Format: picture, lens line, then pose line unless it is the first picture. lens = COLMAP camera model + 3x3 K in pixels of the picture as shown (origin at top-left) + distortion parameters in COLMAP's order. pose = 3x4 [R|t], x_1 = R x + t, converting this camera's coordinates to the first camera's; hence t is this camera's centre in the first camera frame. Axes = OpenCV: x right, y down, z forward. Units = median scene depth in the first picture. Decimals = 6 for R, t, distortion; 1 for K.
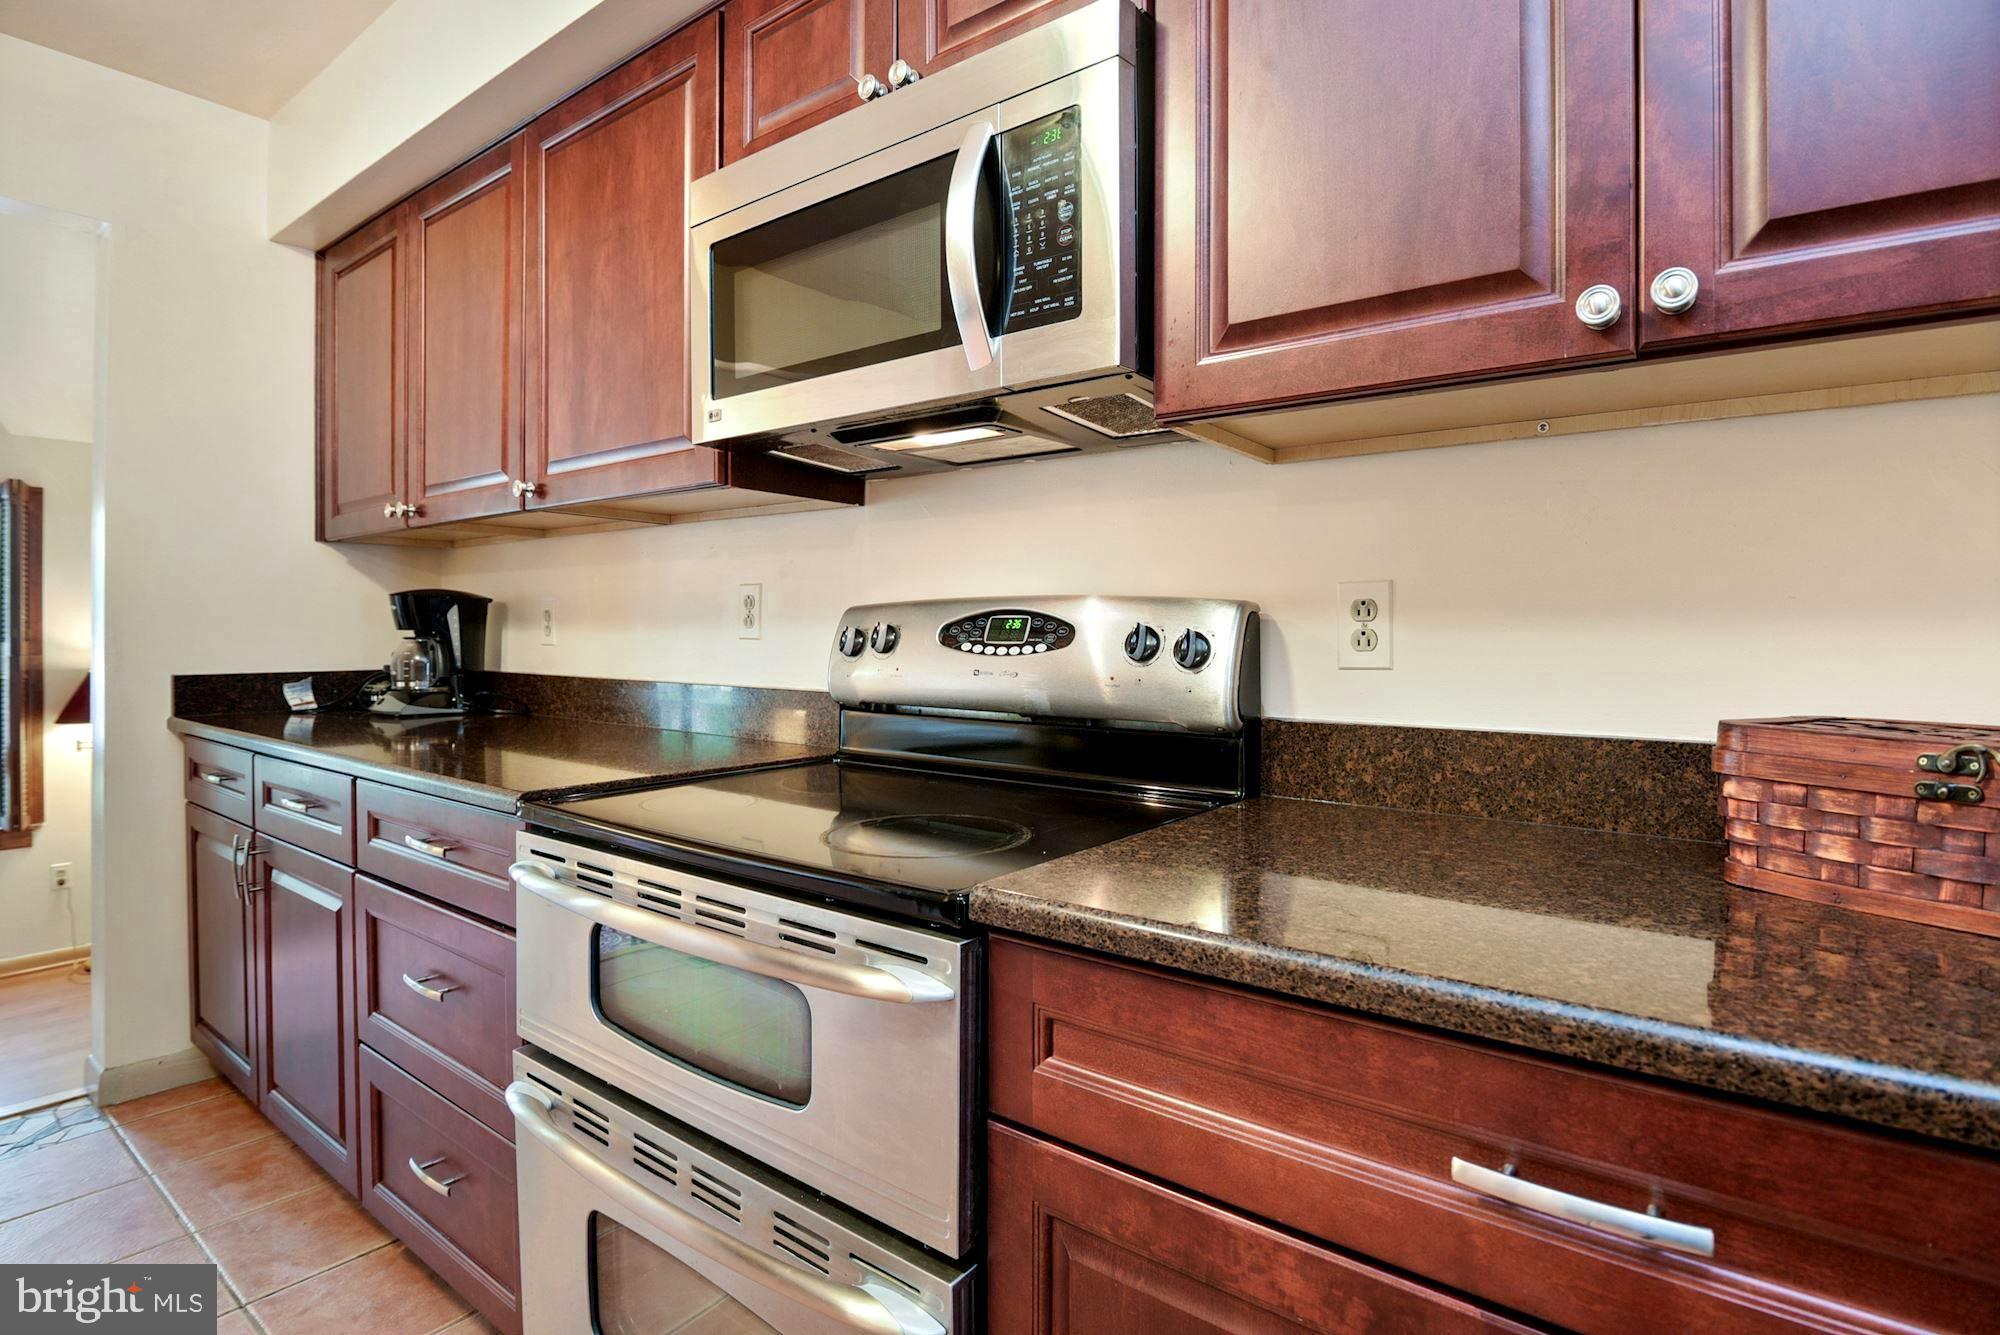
lens RADIAL K [[981.8, 0, 990.5], [0, 981.8, 654.6], [0, 0, 1]] dist [0.001128, -0.000390]
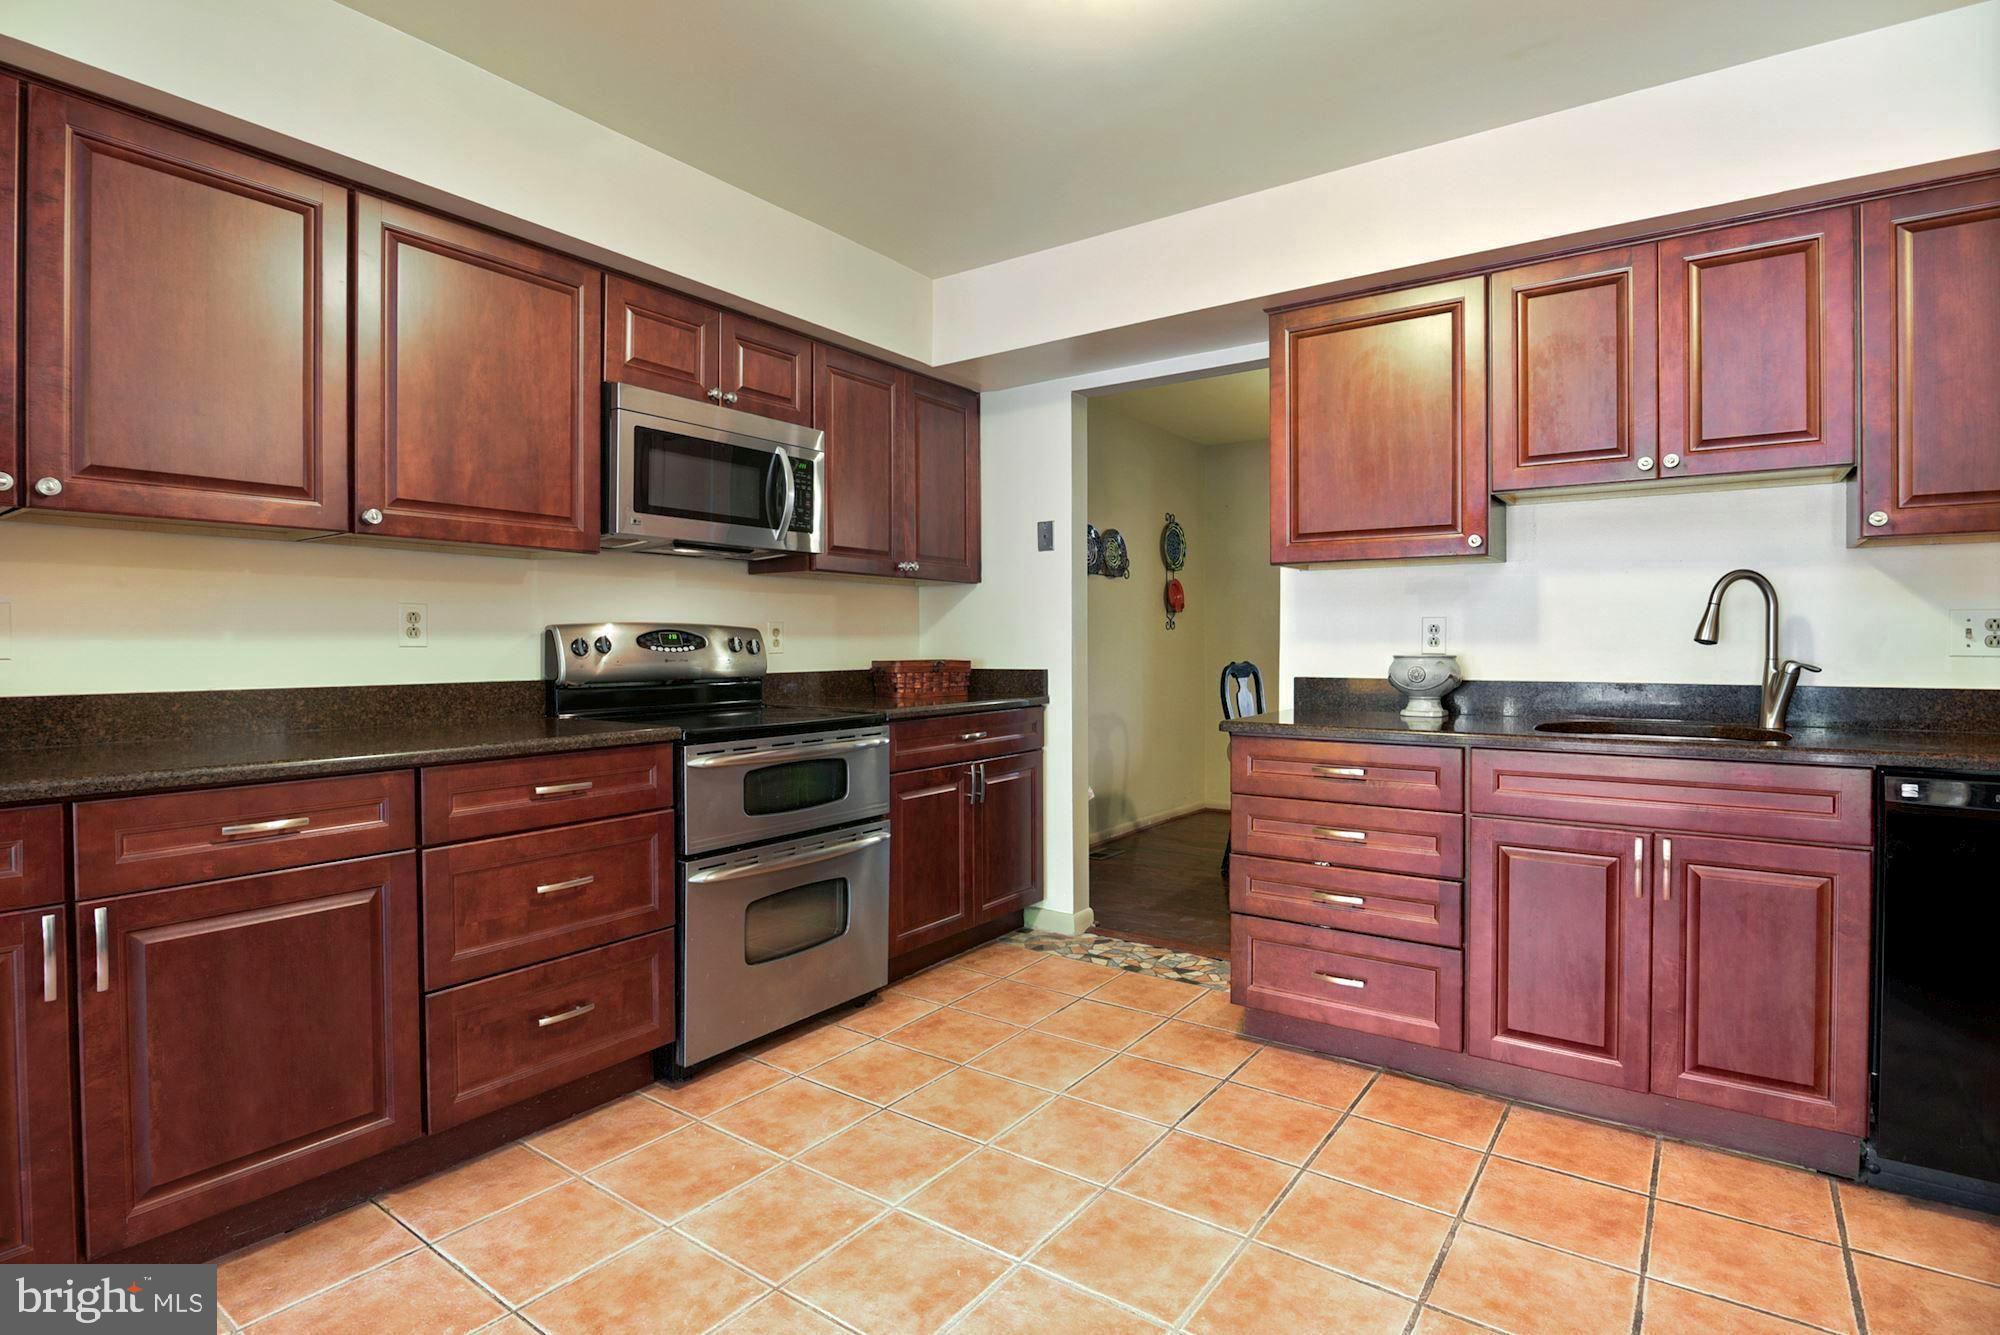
lens RADIAL K [[981.8, 0, 990.5], [0, 981.8, 654.6], [0, 0, 1]] dist [0.001128, -0.000390]
pose [[-0.020594, -0.021870, 0.999549, -2.095331], [0.016684, 0.999614, 0.022216, -0.028790], [-0.999649, 0.017134, -0.020221, 0.393114]]
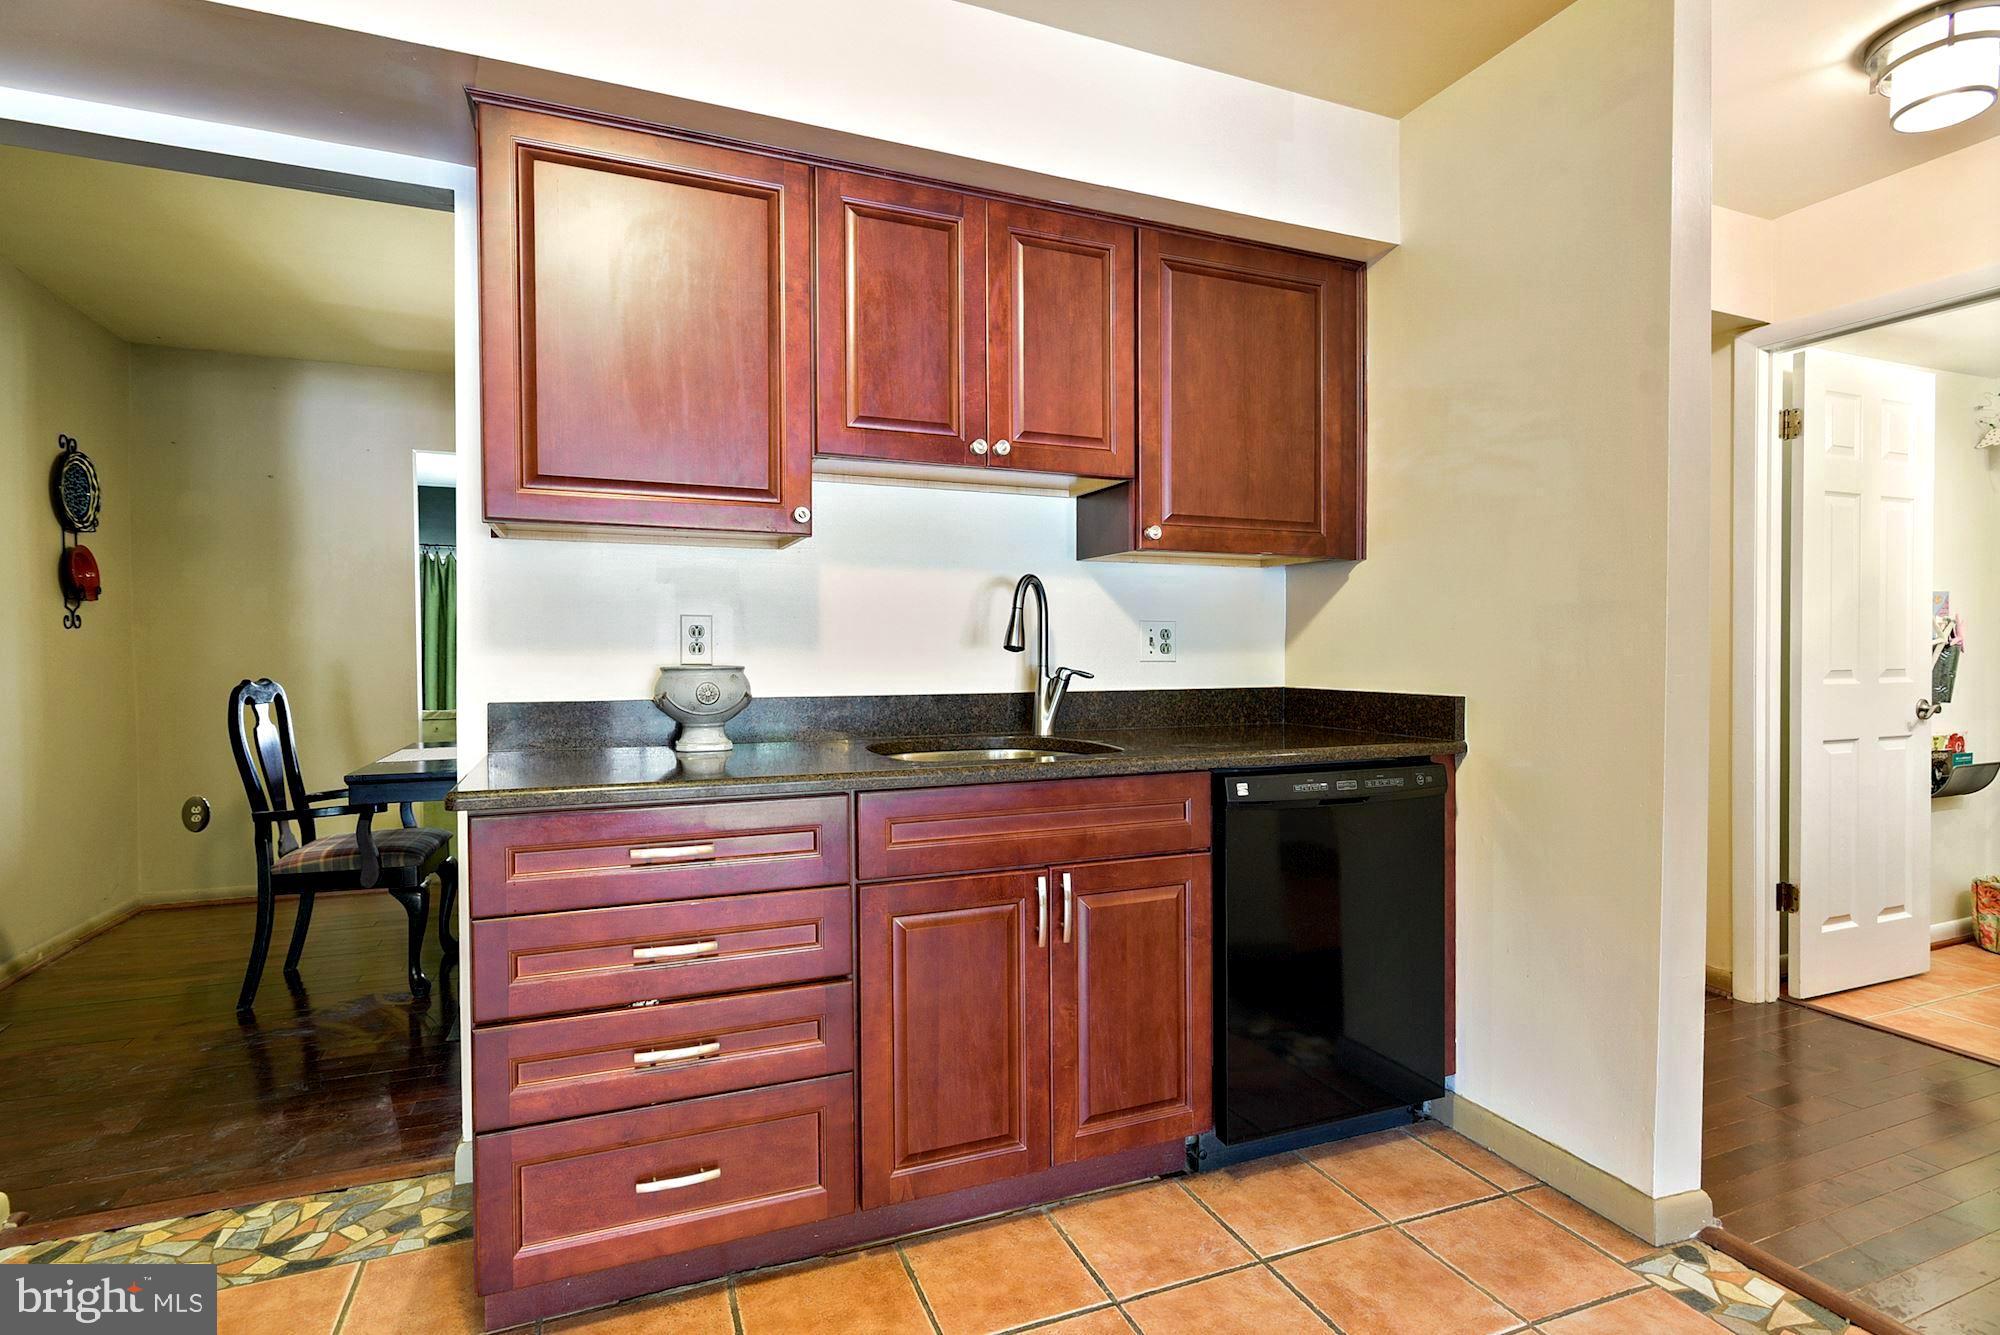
lens RADIAL K [[980.7, 0, 1000.0], [0, 980.7, 667.5], [0, 0, 1]] dist [0.004381, 0.000324]
pose [[-0.857352, -0.018616, 0.514394, -1.293883], [0.000612, 0.999308, 0.037186, -0.021782], [-0.514731, 0.032196, -0.856747, 0.490540]]
